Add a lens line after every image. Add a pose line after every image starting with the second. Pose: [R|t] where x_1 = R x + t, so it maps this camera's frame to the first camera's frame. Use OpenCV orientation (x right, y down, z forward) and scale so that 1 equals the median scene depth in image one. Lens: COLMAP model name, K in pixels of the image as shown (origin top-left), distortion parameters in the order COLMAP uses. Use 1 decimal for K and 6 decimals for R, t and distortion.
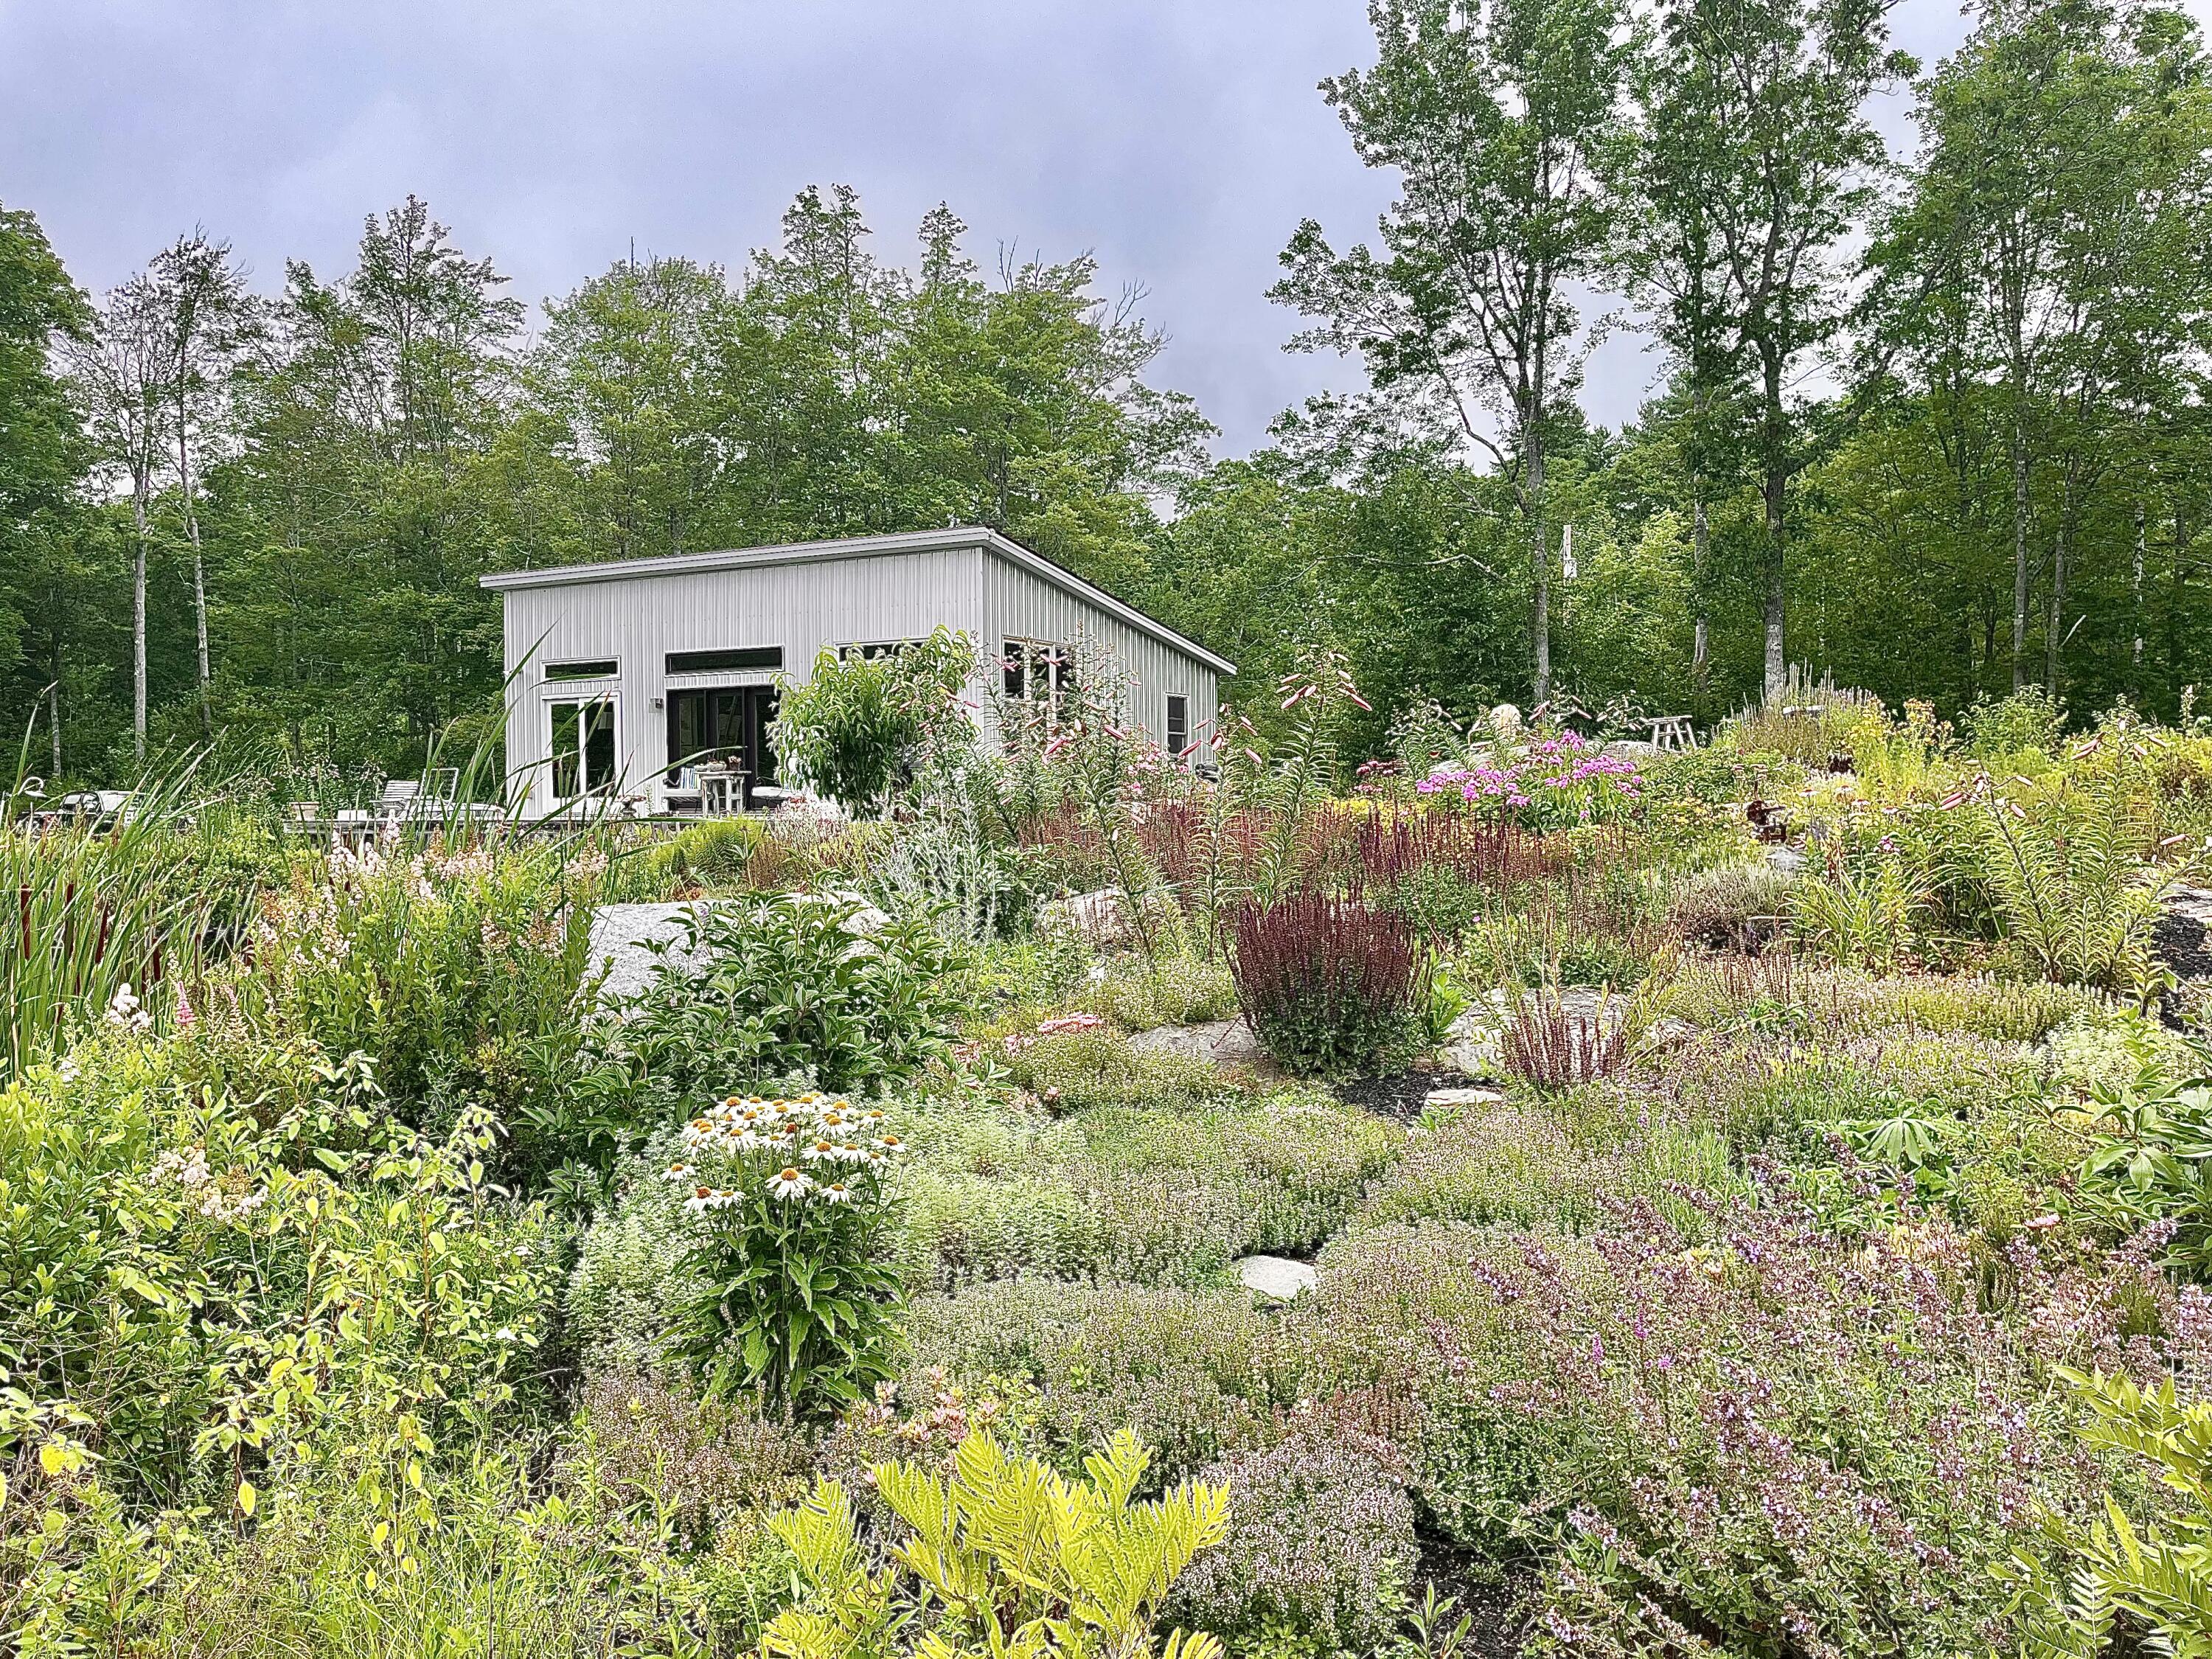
lens RADIAL K [[1496.7, 0, 1104.6], [0, 1496.7, 888.5], [0, 0, 1]] dist [0.000127, -0.054475]
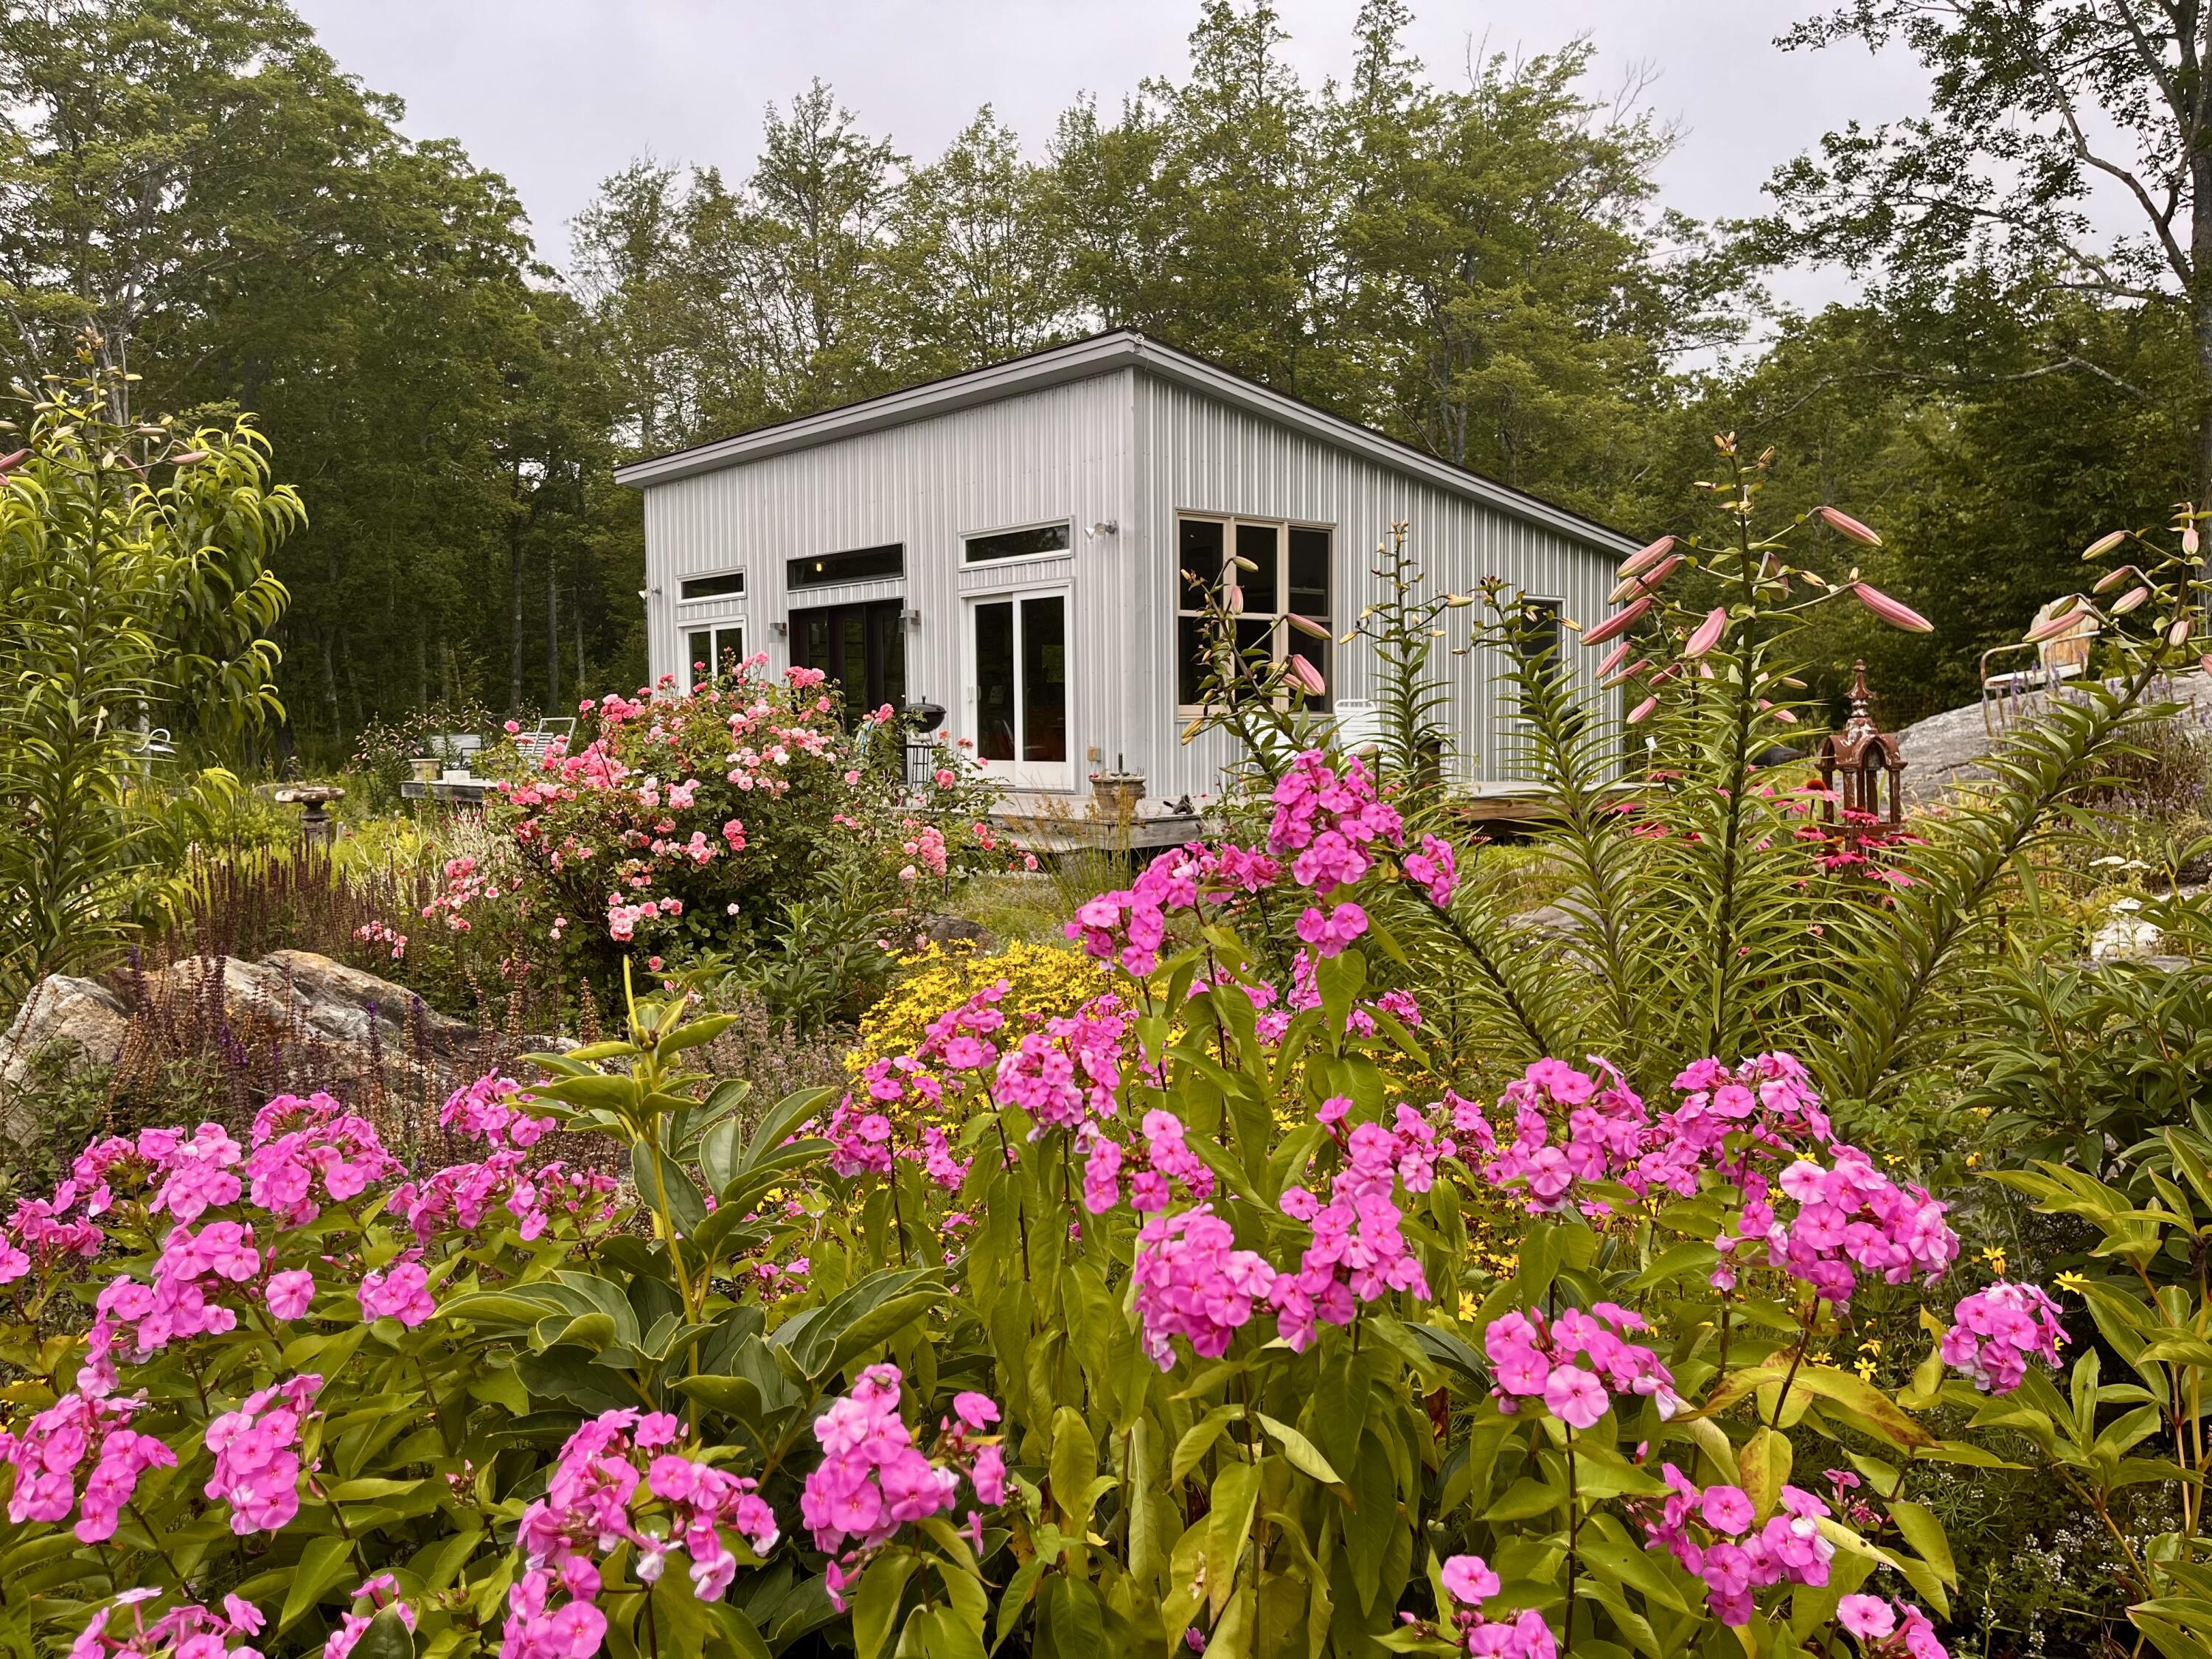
lens RADIAL K [[1496.7, 0, 1104.6], [0, 1496.7, 888.5], [0, 0, 1]] dist [0.000127, -0.054475]
pose [[0.928960, 0.043738, -0.367588, 0.097446], [-0.023888, 0.998009, 0.058381, -0.032264], [0.369409, -0.045453, 0.928154, 0.277404]]
